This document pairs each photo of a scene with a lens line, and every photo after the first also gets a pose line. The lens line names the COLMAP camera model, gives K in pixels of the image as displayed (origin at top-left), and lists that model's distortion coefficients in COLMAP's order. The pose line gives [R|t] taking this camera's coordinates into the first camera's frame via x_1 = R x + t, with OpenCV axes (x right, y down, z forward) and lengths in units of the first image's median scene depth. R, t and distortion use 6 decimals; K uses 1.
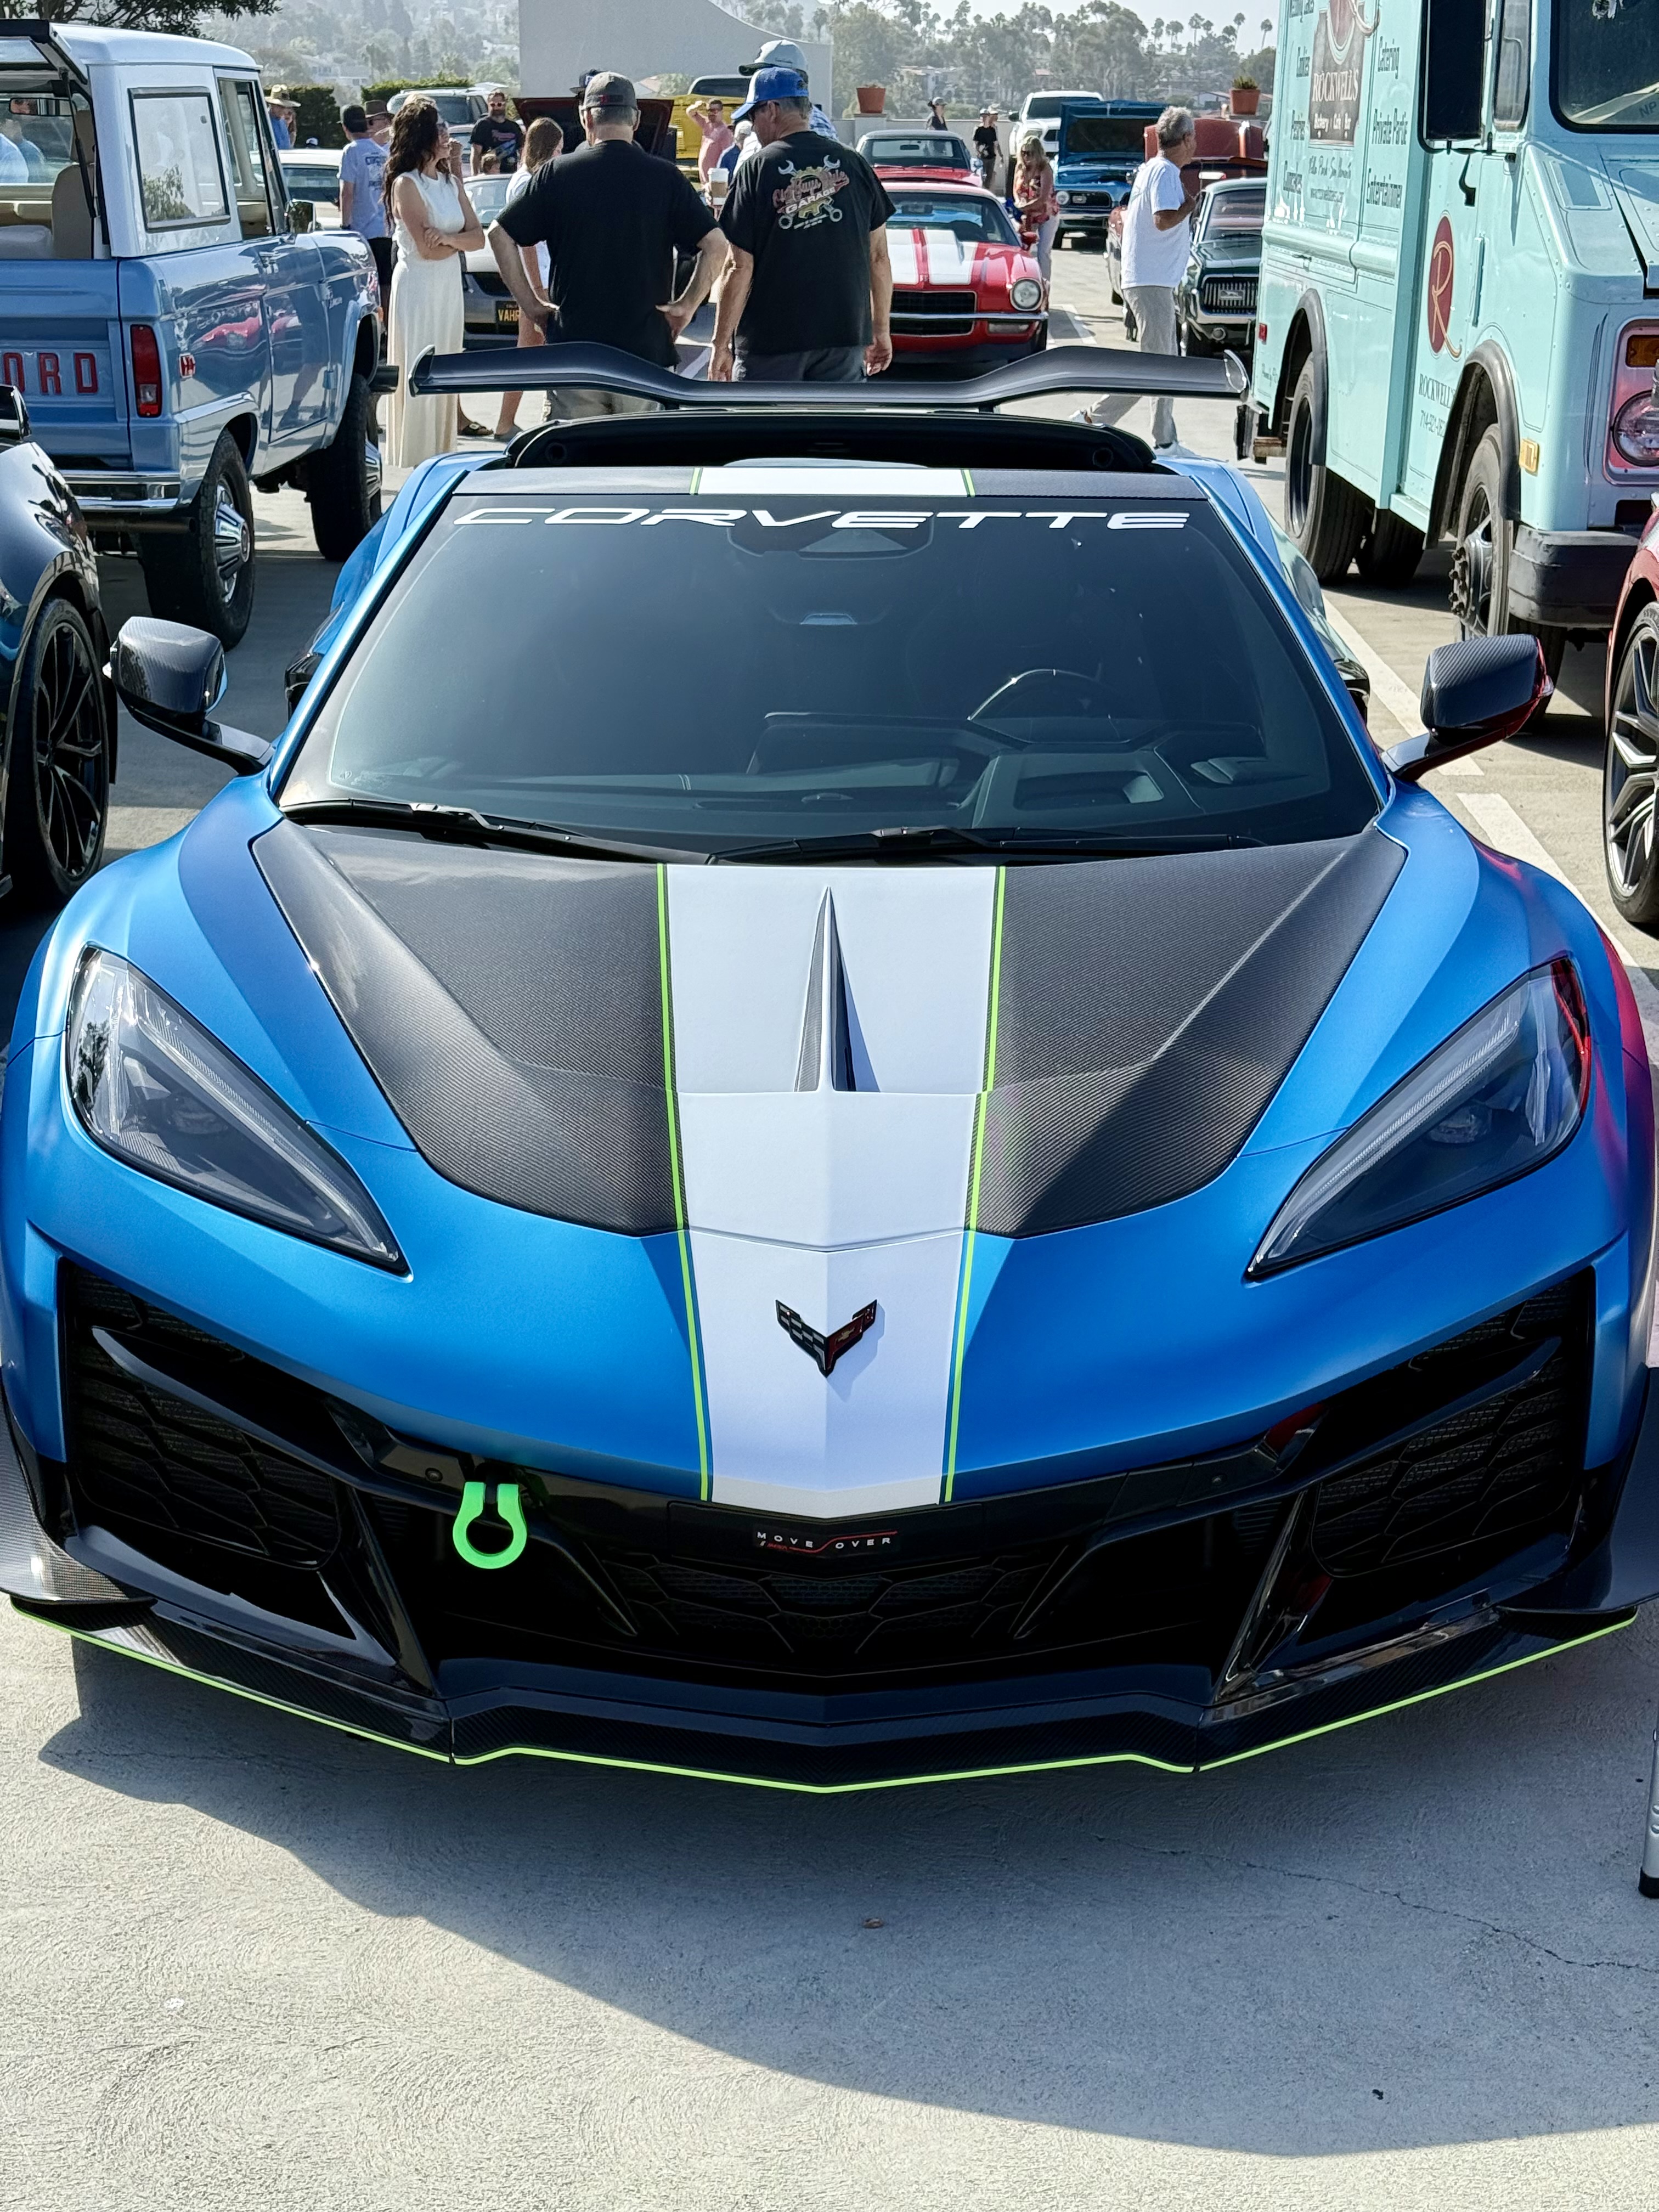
lens RADIAL K [[3054.3, 0, 828.2], [0, 3054.3, 1103.3], [0, 0, 1]] dist [0.103117, 0.000000]
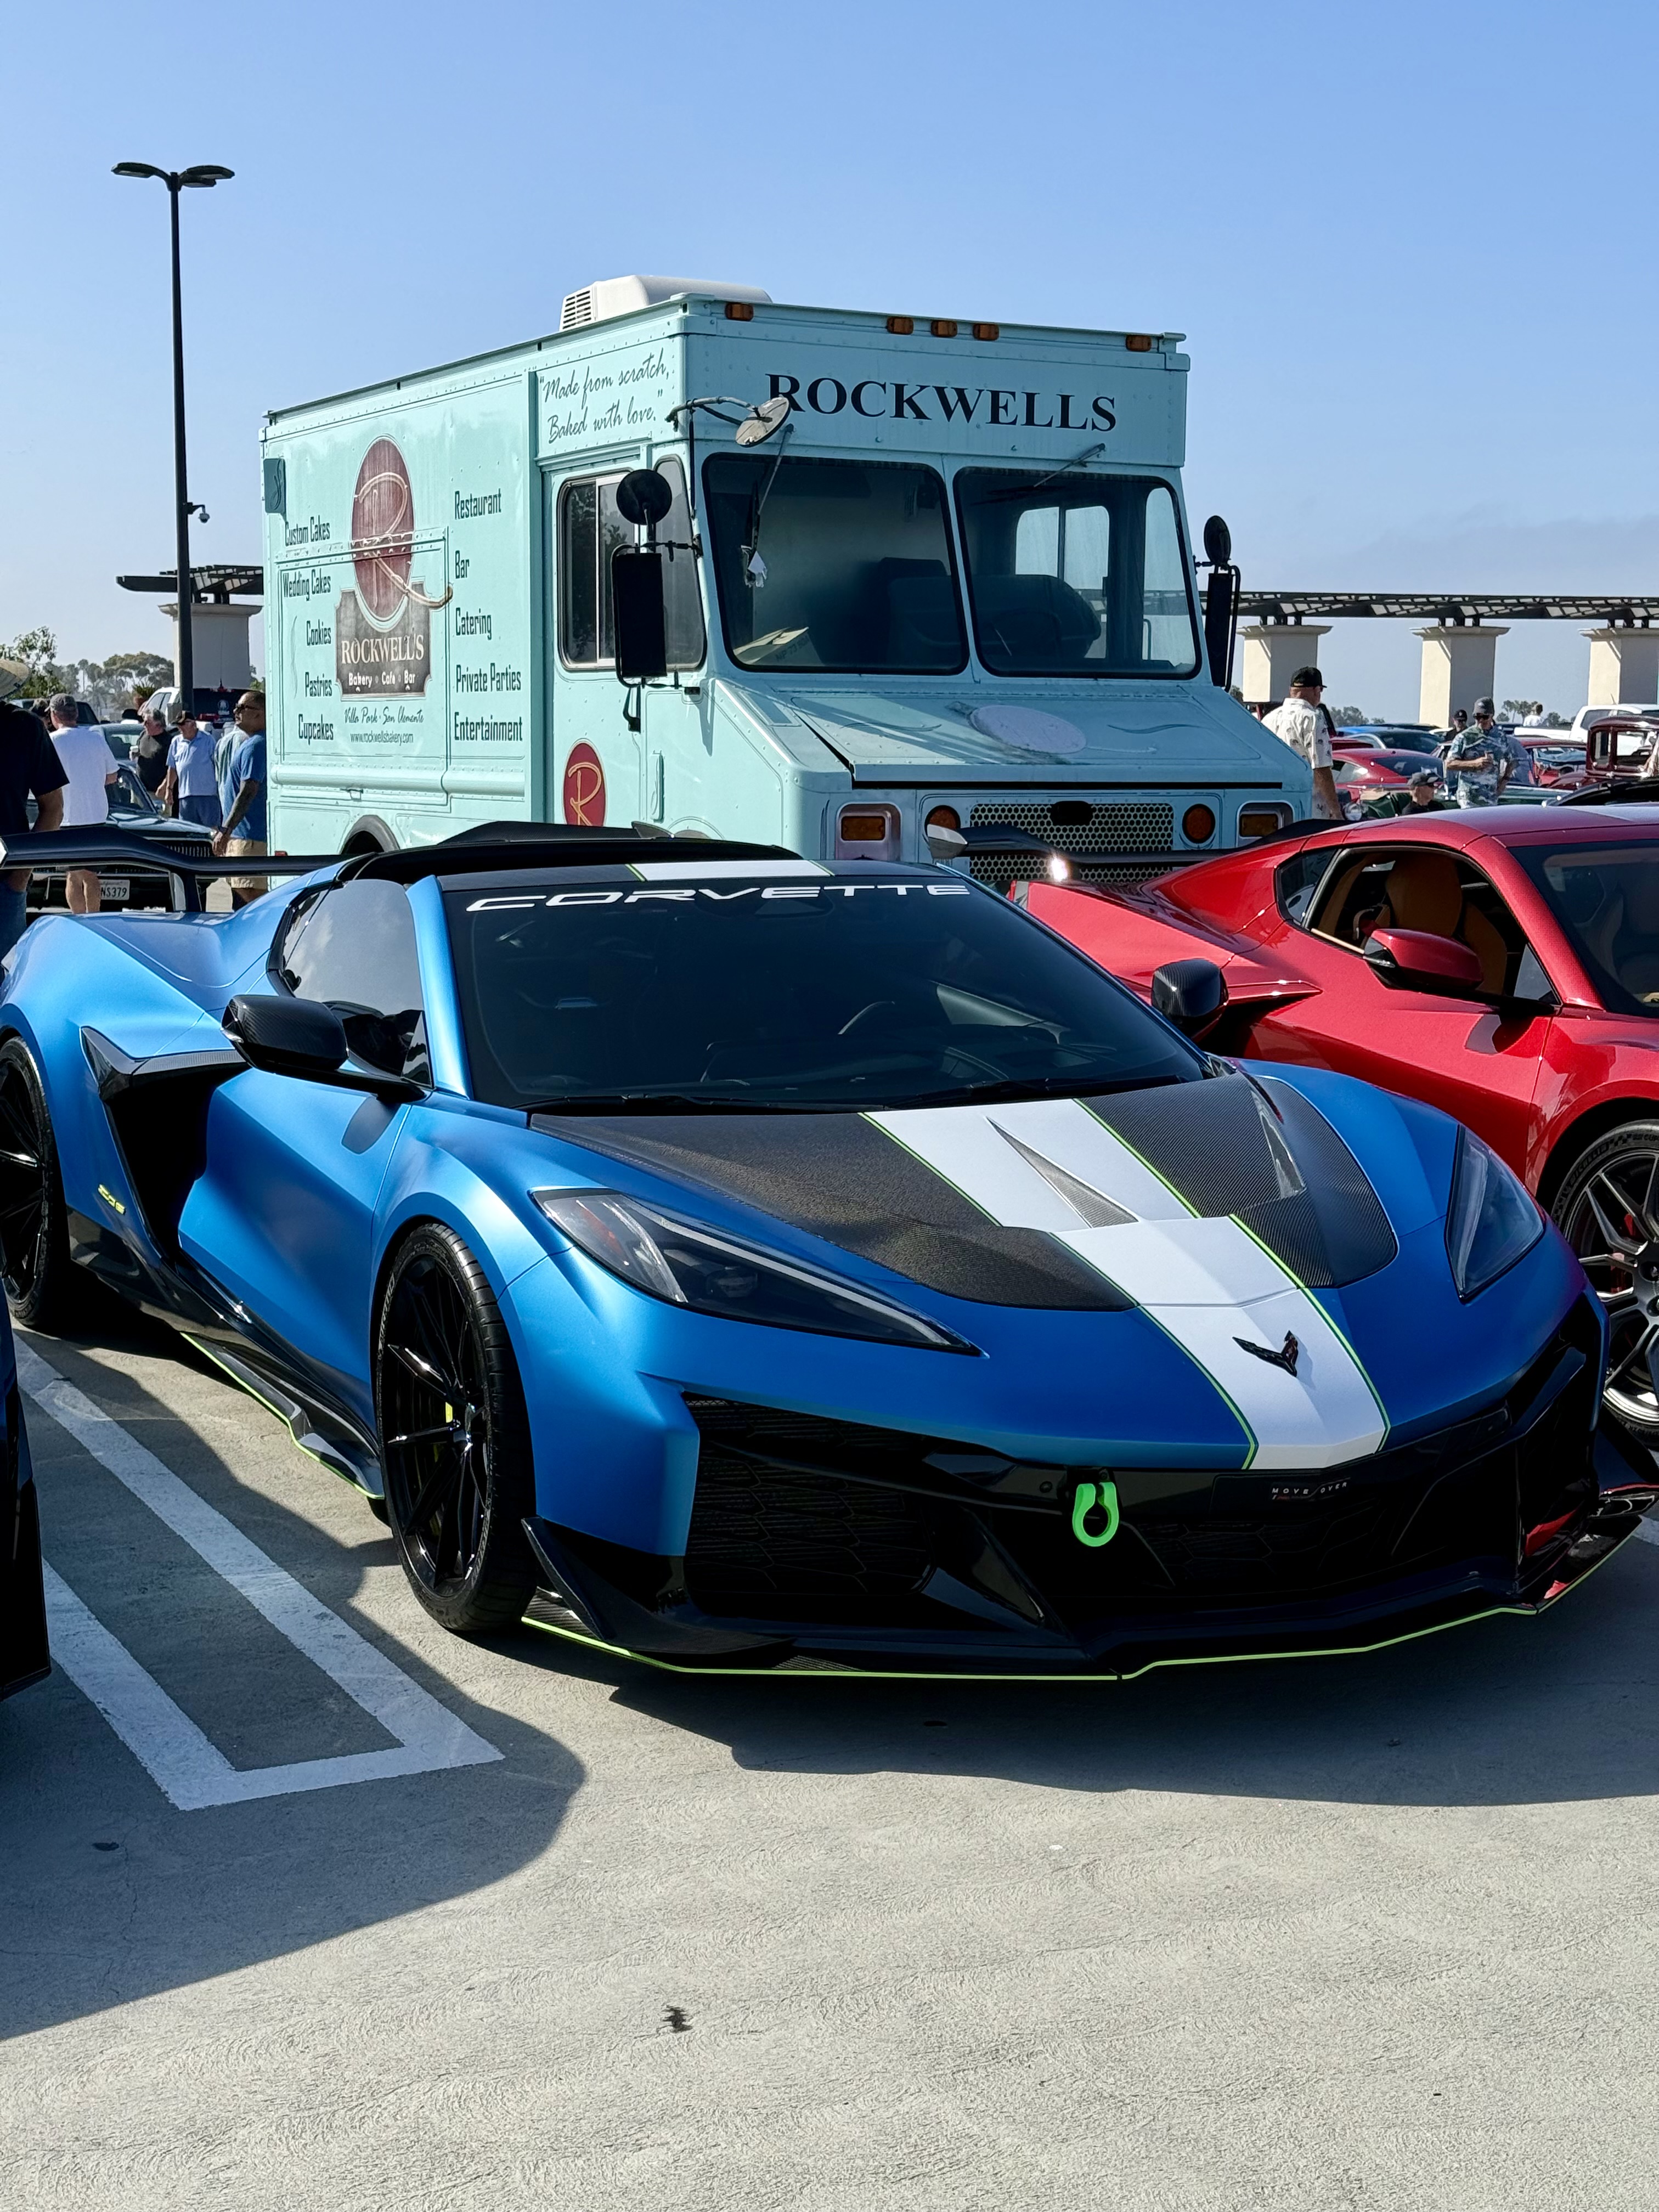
lens RADIAL K [[3054.3, 0, 831.5], [0, 3054.3, 1108.7], [0, 0, 1]] dist [0.103117, 0.000000]
pose [[0.882195, -0.065248, 0.466342, -0.590899], [0.150593, 0.977436, -0.148124, 0.099887], [-0.446154, 0.200902, 0.872115, -0.143432]]
